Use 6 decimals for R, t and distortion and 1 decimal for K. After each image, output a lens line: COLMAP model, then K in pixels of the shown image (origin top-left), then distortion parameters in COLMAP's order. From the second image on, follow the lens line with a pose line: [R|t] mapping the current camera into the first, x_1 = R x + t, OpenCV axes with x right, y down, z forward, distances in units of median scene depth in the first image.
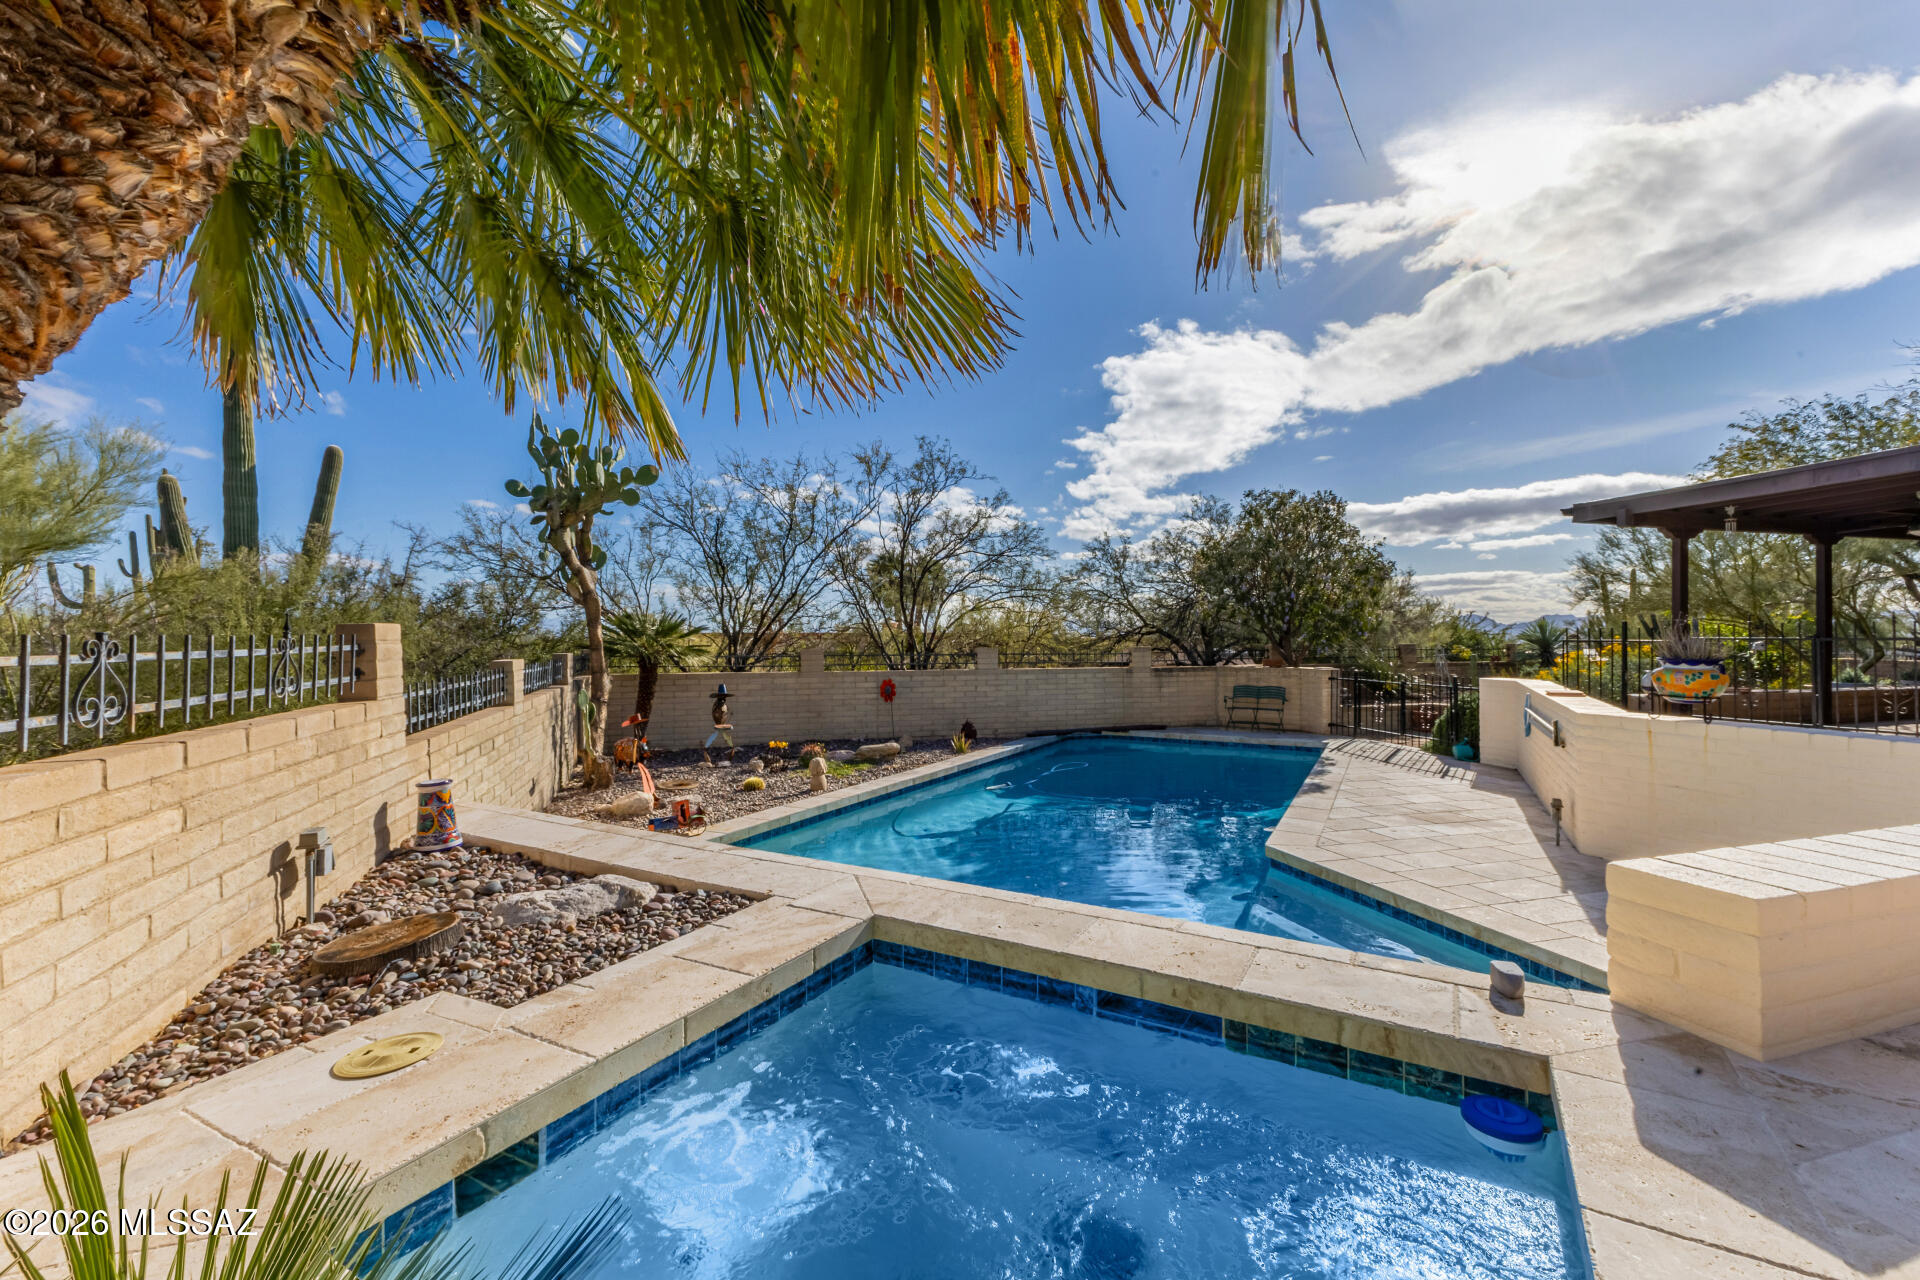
lens RADIAL K [[833.1, 0, 950.2], [0, 833.1, 631.4], [0, 0, 1]] dist [0.004985, 0.000894]
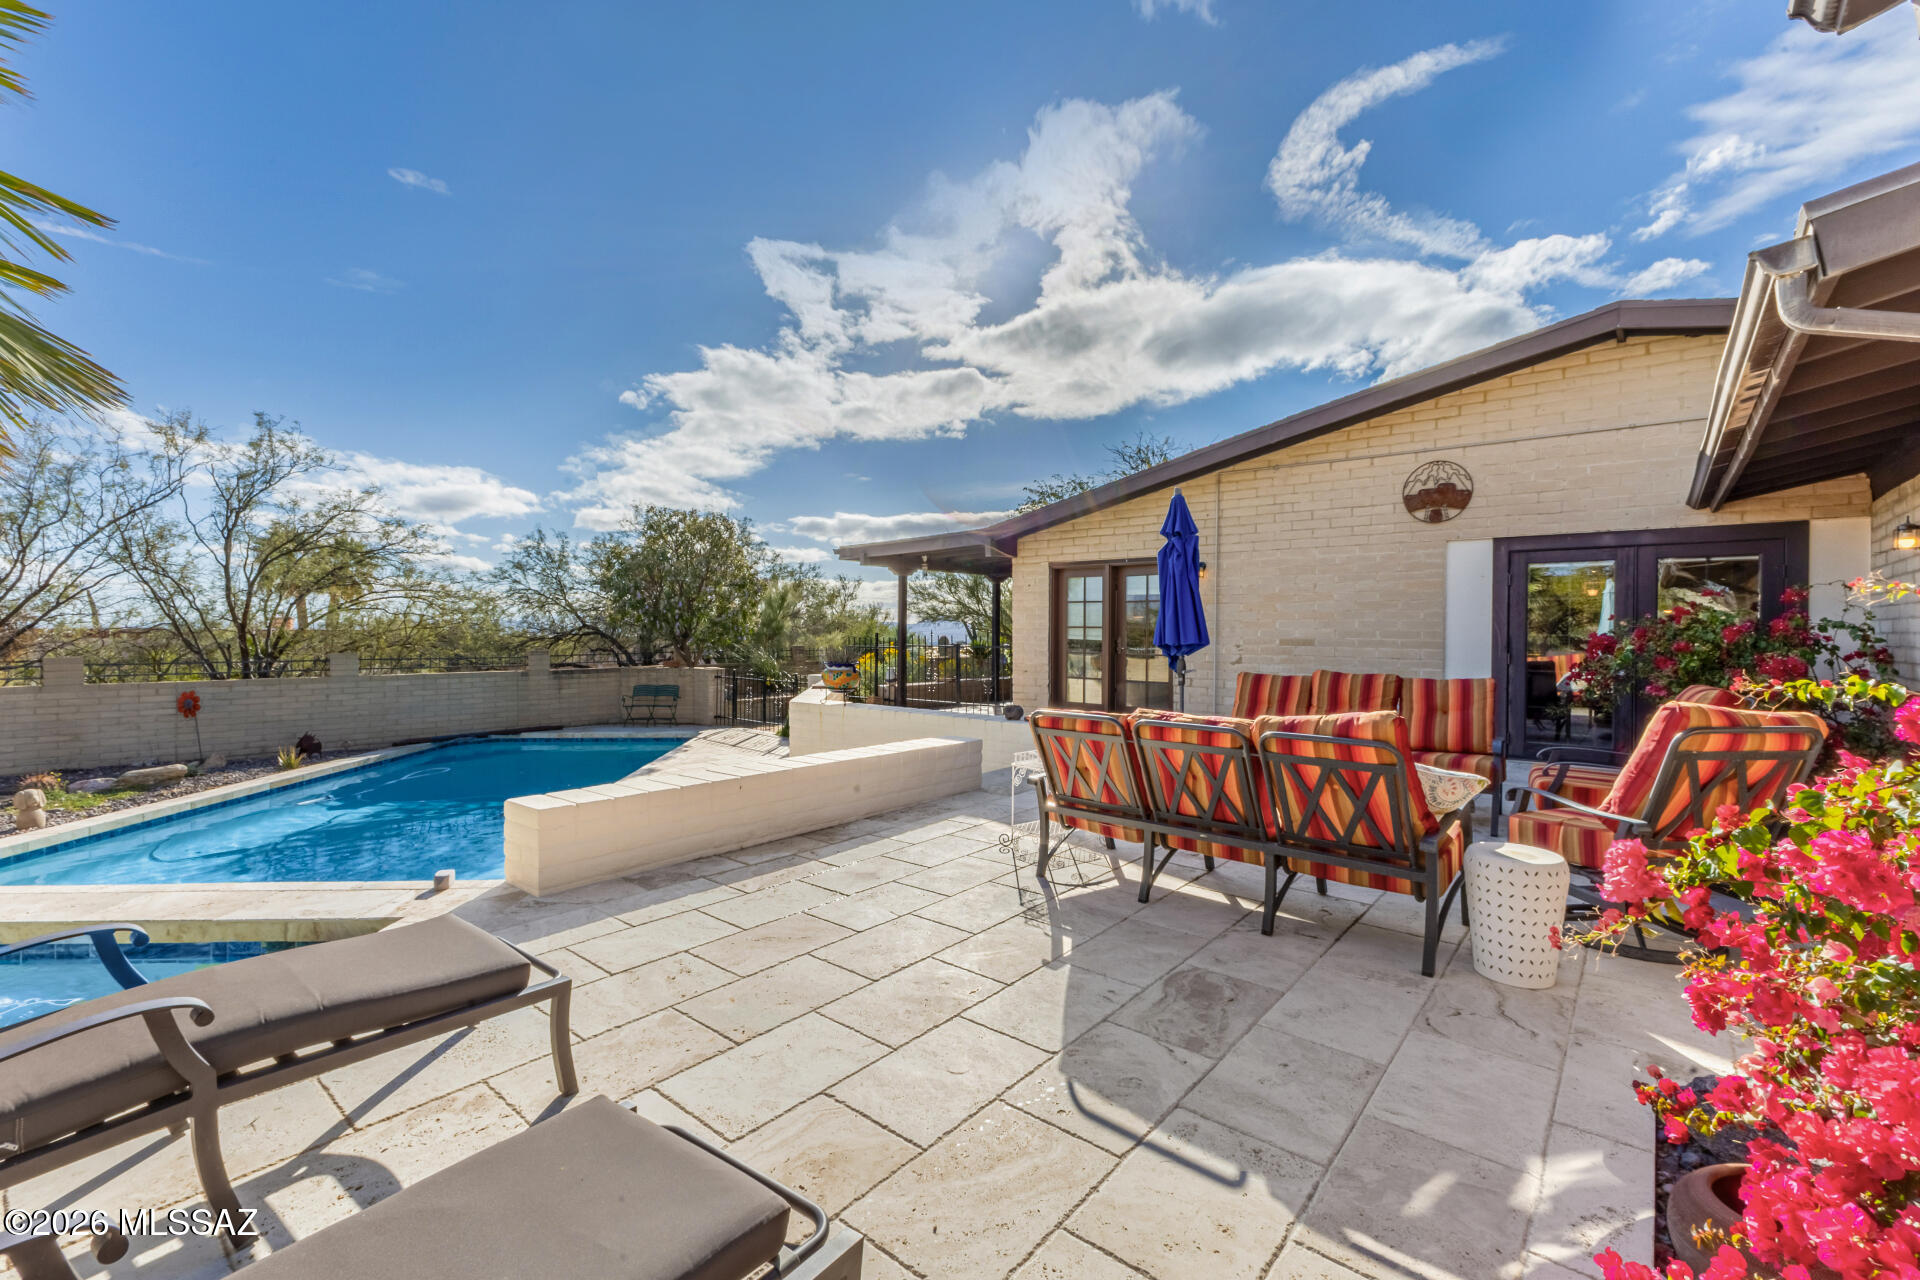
lens RADIAL K [[833.1, 0, 968.9], [0, 833.1, 638.9], [0, 0, 1]] dist [0.004985, 0.000894]
pose [[0.835591, -0.000117, 0.549352, 0.124524], [-0.007493, 0.999905, 0.011611, -0.013282], [-0.549300, -0.013818, 0.835511, -0.170415]]
